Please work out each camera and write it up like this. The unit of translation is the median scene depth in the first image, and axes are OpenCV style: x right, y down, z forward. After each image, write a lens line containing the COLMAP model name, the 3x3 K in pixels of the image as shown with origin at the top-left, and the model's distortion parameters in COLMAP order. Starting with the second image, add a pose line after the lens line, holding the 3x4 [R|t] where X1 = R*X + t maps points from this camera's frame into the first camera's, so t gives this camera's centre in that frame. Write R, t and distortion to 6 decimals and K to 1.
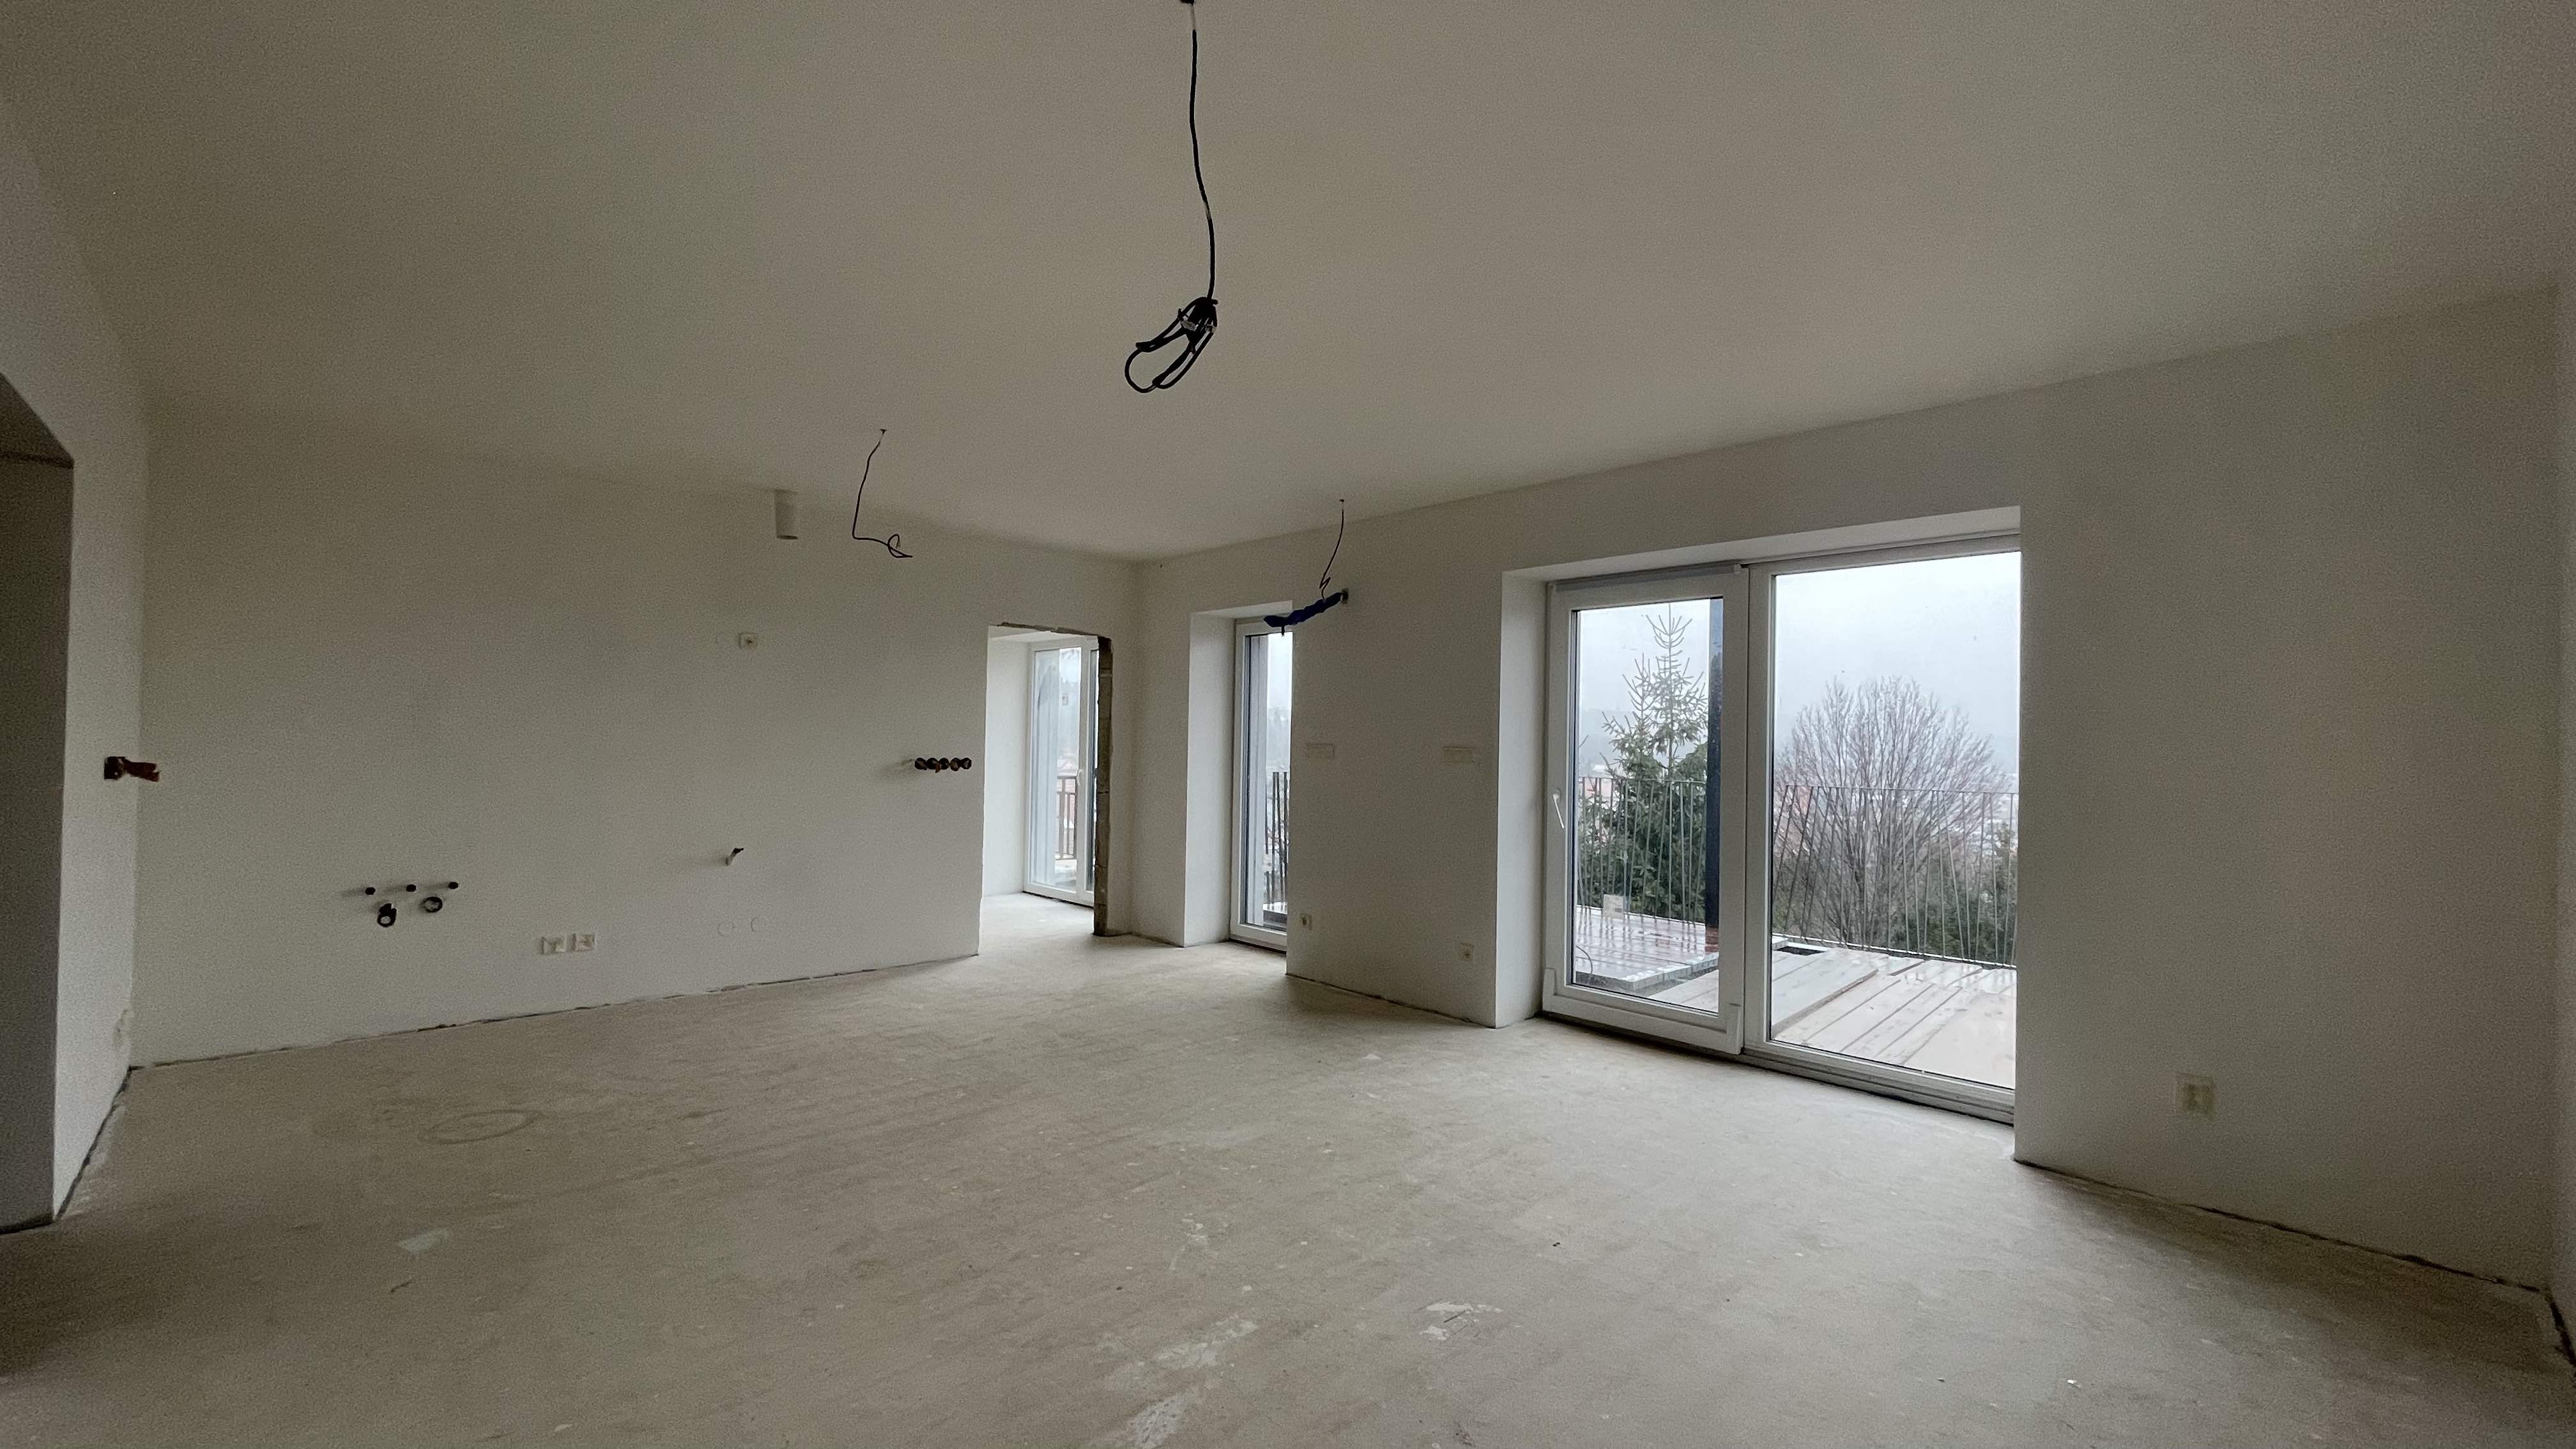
lens RADIAL K [[1031.5, 0, 1301.0], [0, 1031.5, 728.7], [0, 0, 1]] dist [-0.002390, -0.000537]
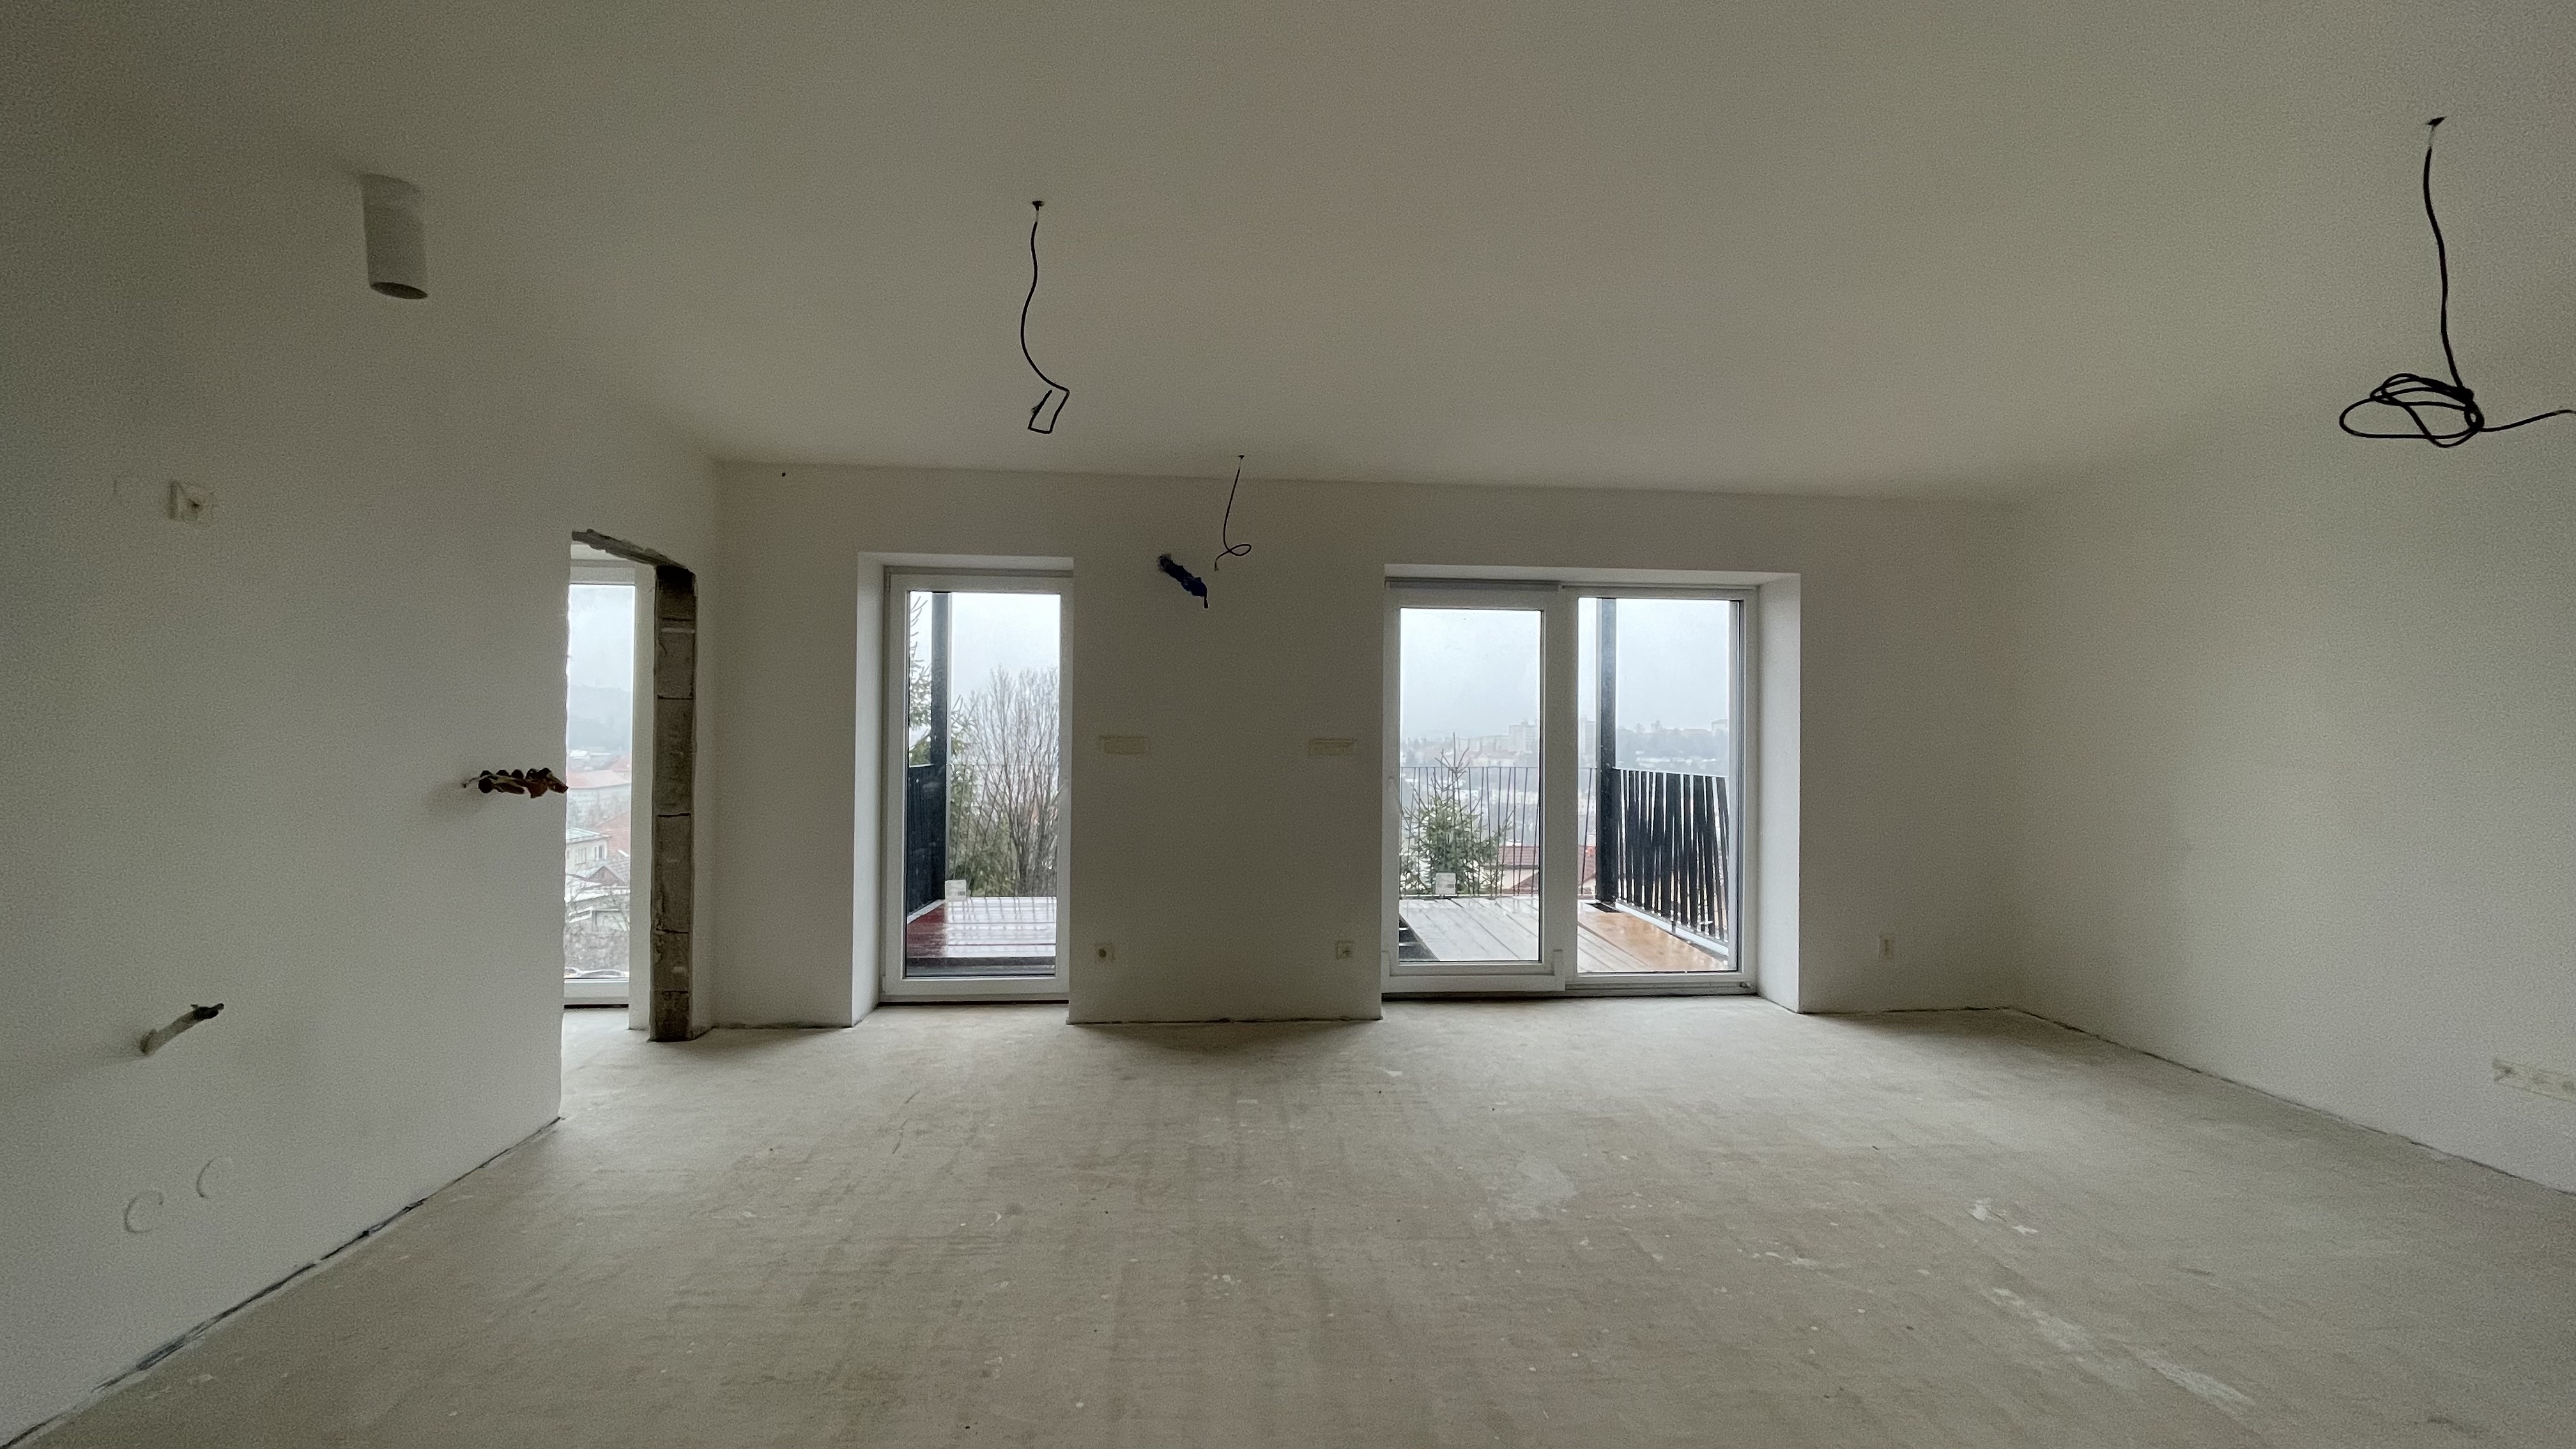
lens RADIAL K [[1031.5, 0, 1301.0], [0, 1031.5, 728.7], [0, 0, 1]] dist [-0.002390, -0.000537]
pose [[0.628179, -0.005049, 0.778053, -0.693300], [-0.007602, 0.999891, 0.012627, -0.004323], [-0.778032, -0.013847, 0.628072, 0.473193]]
